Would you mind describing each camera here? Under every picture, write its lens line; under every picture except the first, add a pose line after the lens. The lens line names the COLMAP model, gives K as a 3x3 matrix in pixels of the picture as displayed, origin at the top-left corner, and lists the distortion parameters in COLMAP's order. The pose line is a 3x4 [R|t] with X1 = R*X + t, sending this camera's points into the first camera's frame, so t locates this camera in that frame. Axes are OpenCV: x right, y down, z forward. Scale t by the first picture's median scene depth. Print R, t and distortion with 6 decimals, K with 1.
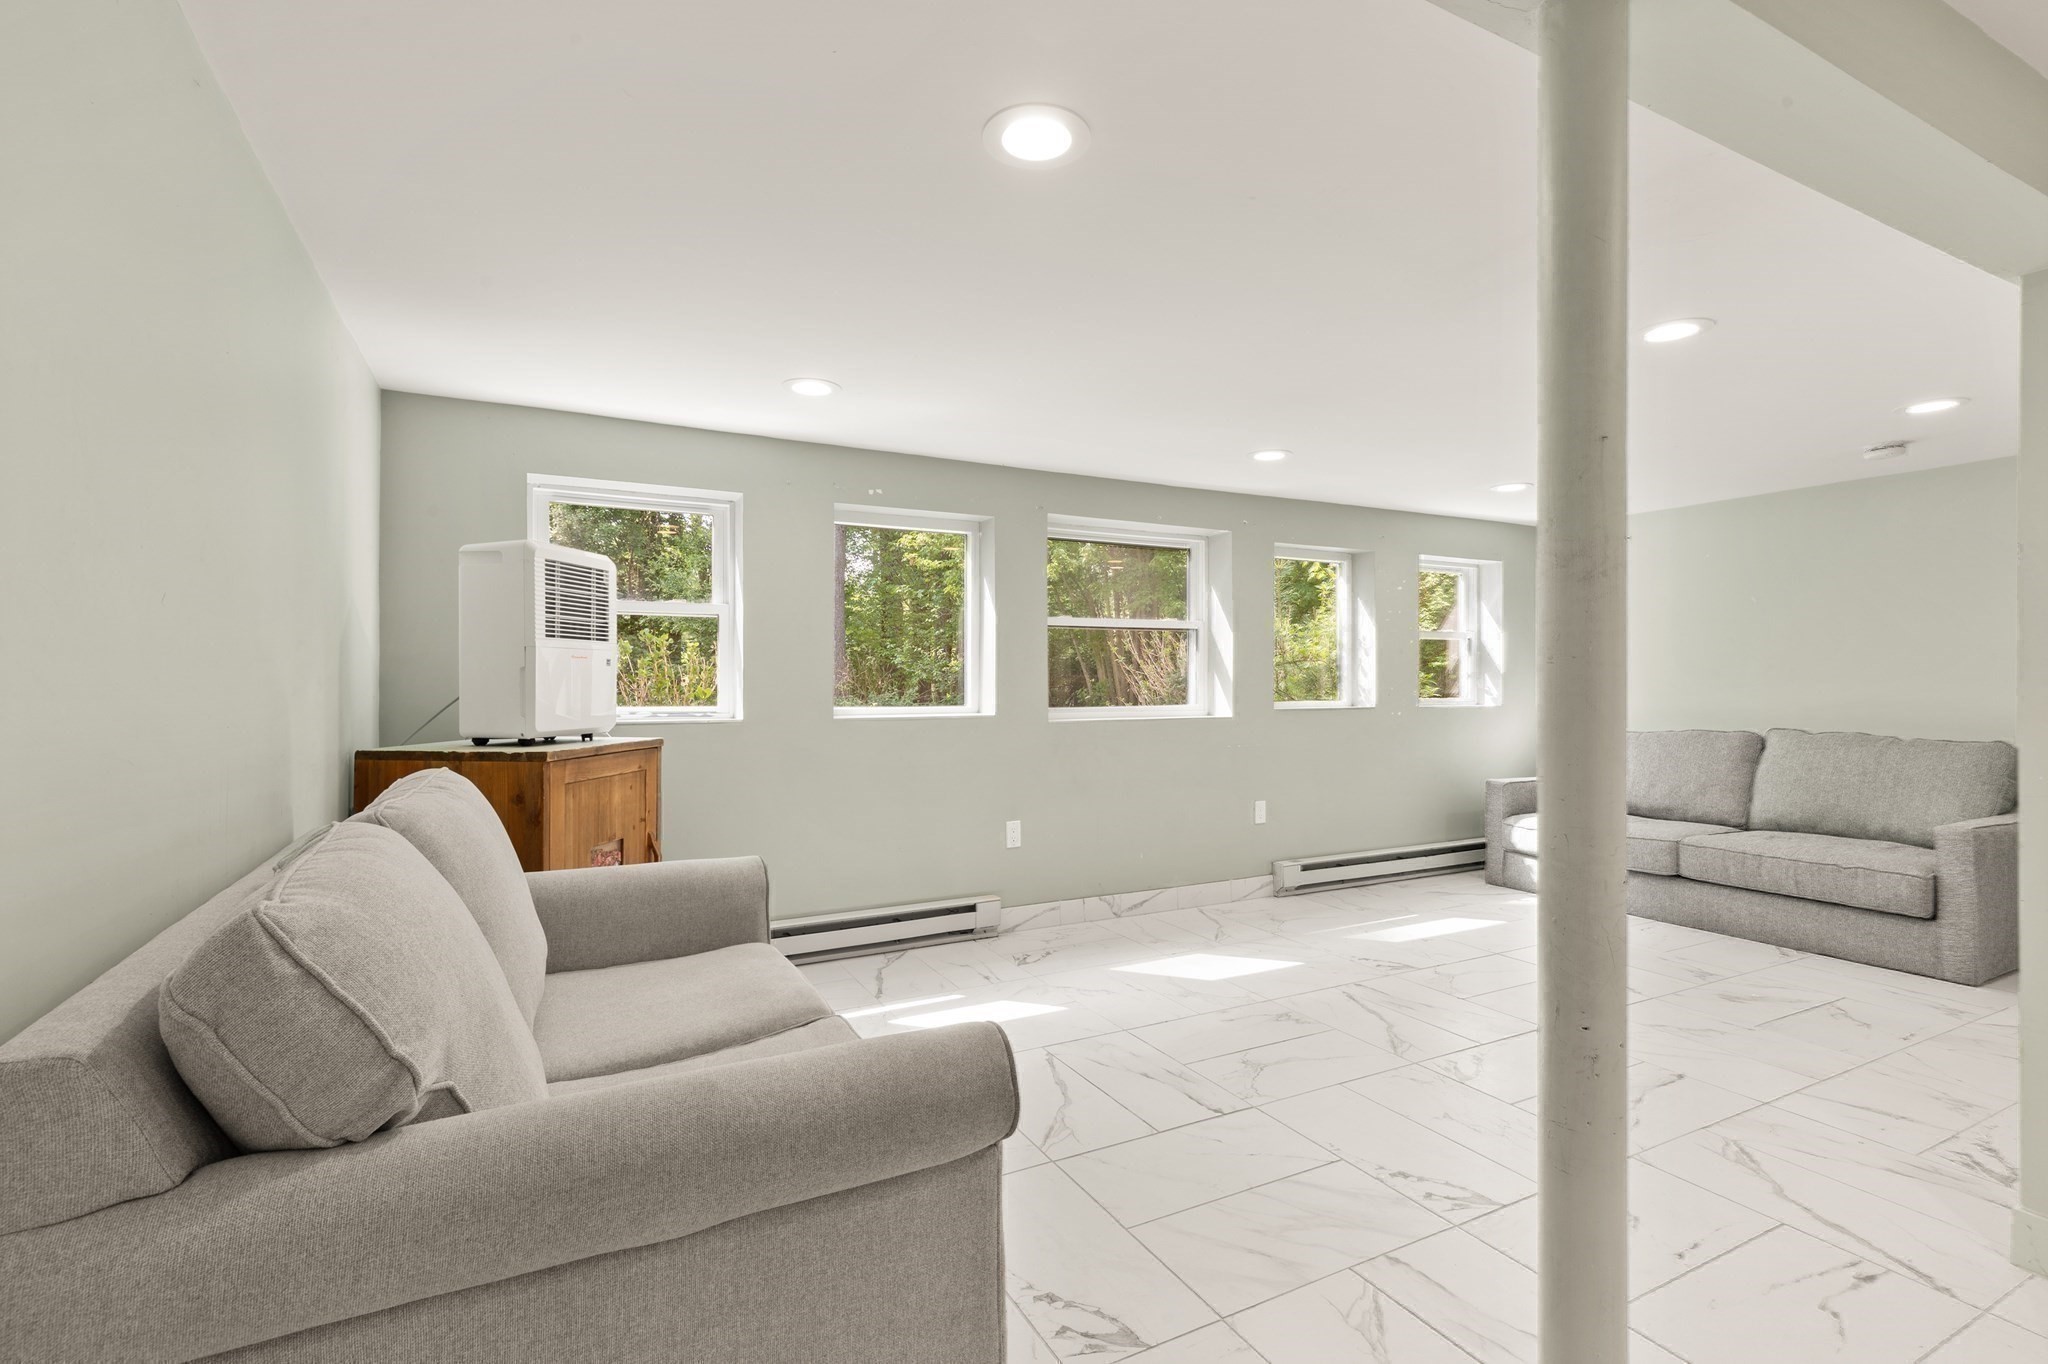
lens RADIAL K [[939.0, 0, 1018.8], [0, 939.0, 682.7], [0, 0, 1]] dist [-0.000219, 0.000320]
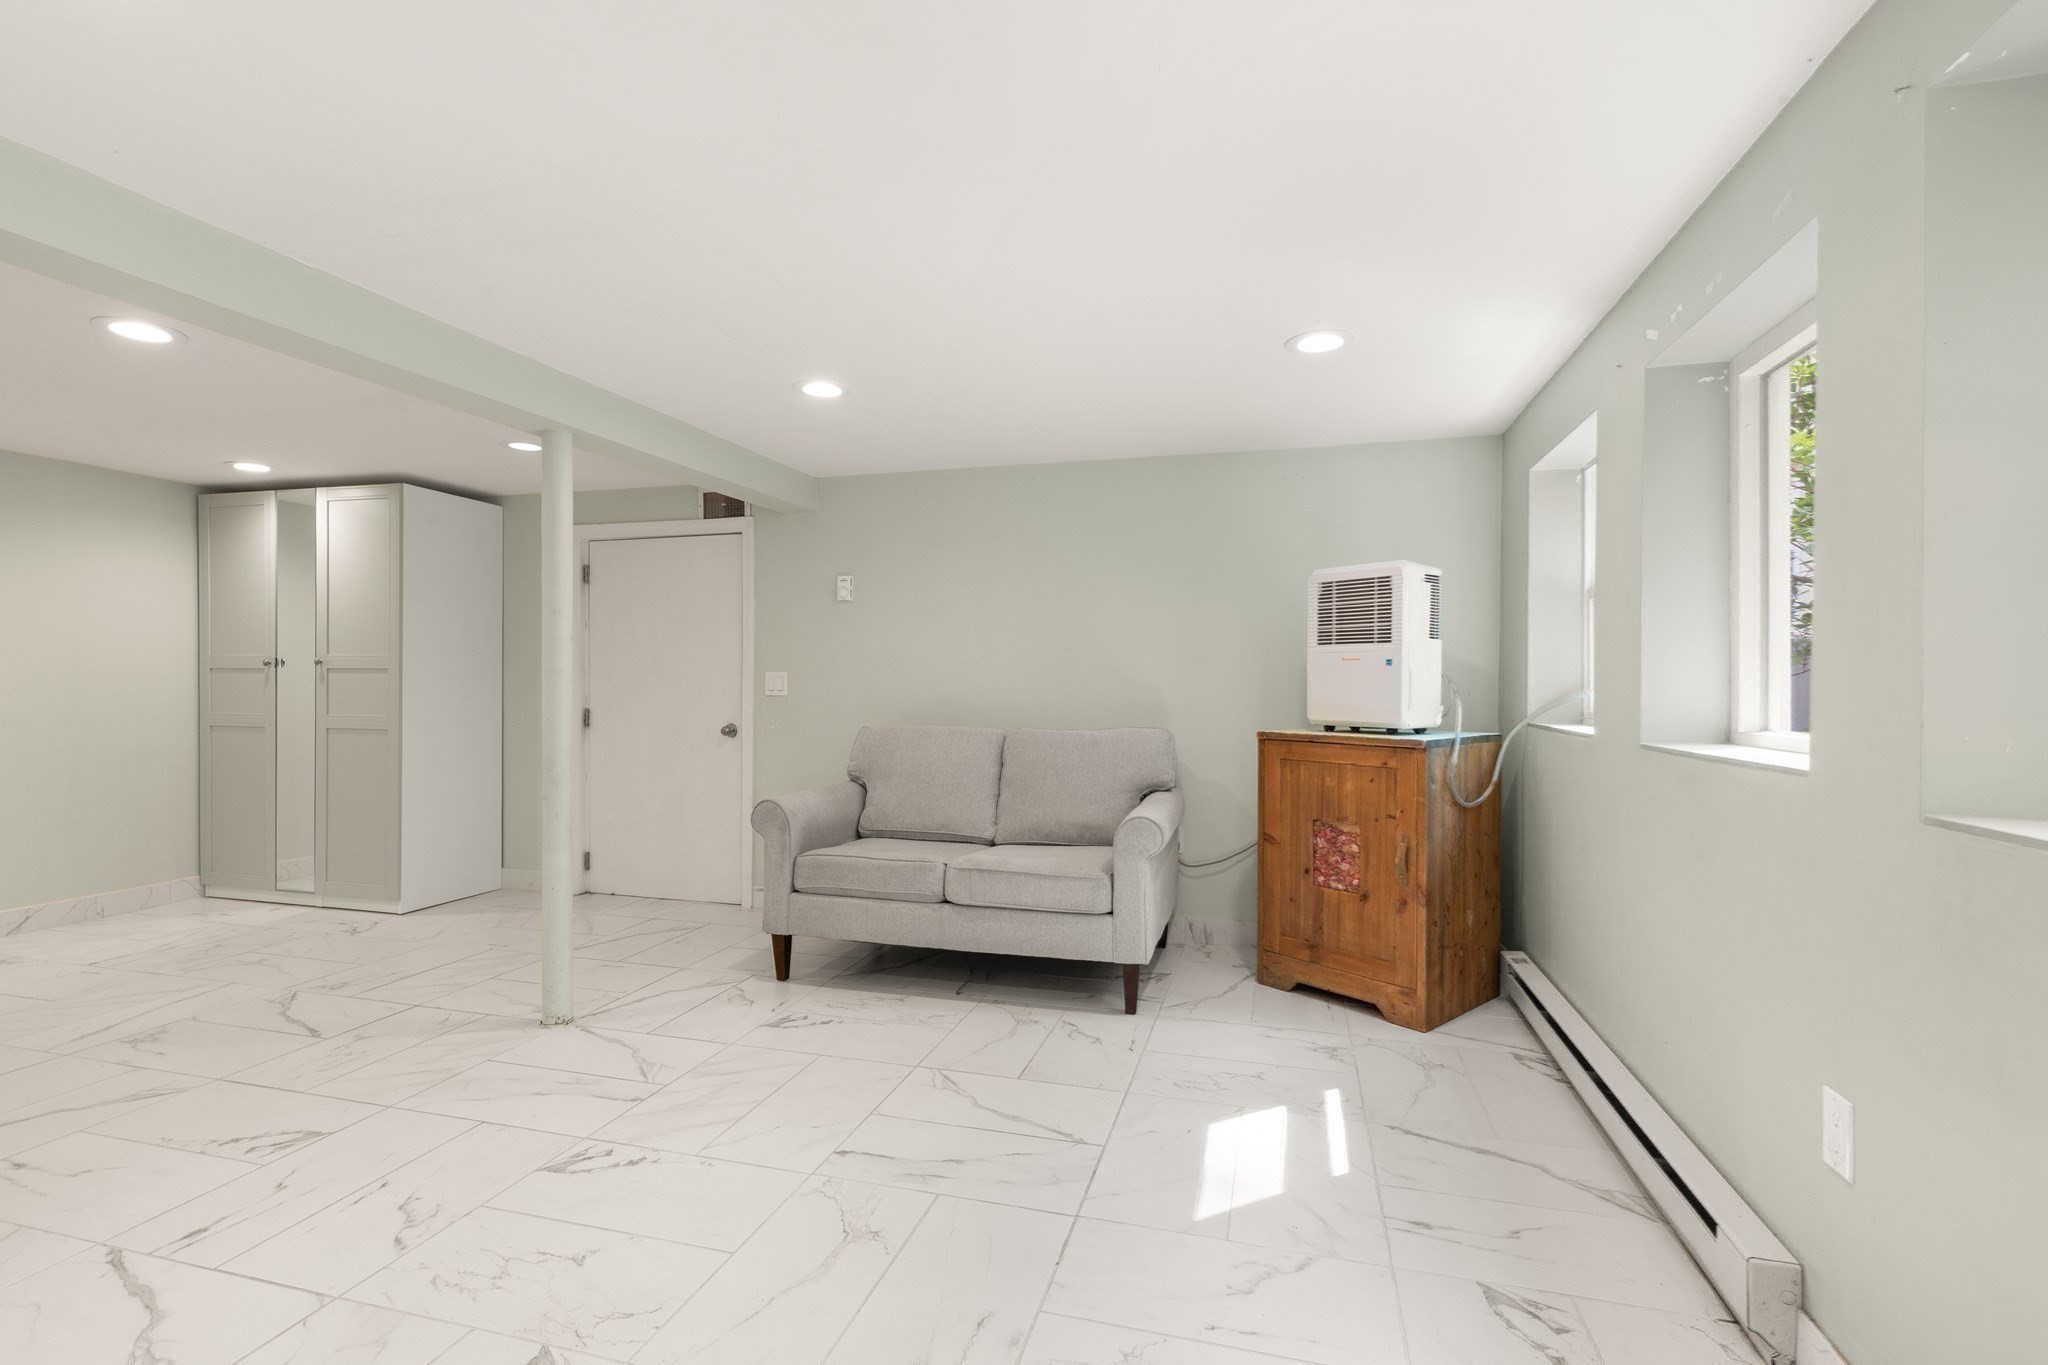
lens RADIAL K [[939.0, 0, 1021.9], [0, 939.0, 687.6], [0, 0, 1]] dist [-0.000219, 0.000320]
pose [[-0.689681, -0.003135, -0.724107, 0.485336], [-0.003814, 0.999992, -0.000698, 0.007408], [0.724103, 0.002280, -0.689688, 1.135471]]
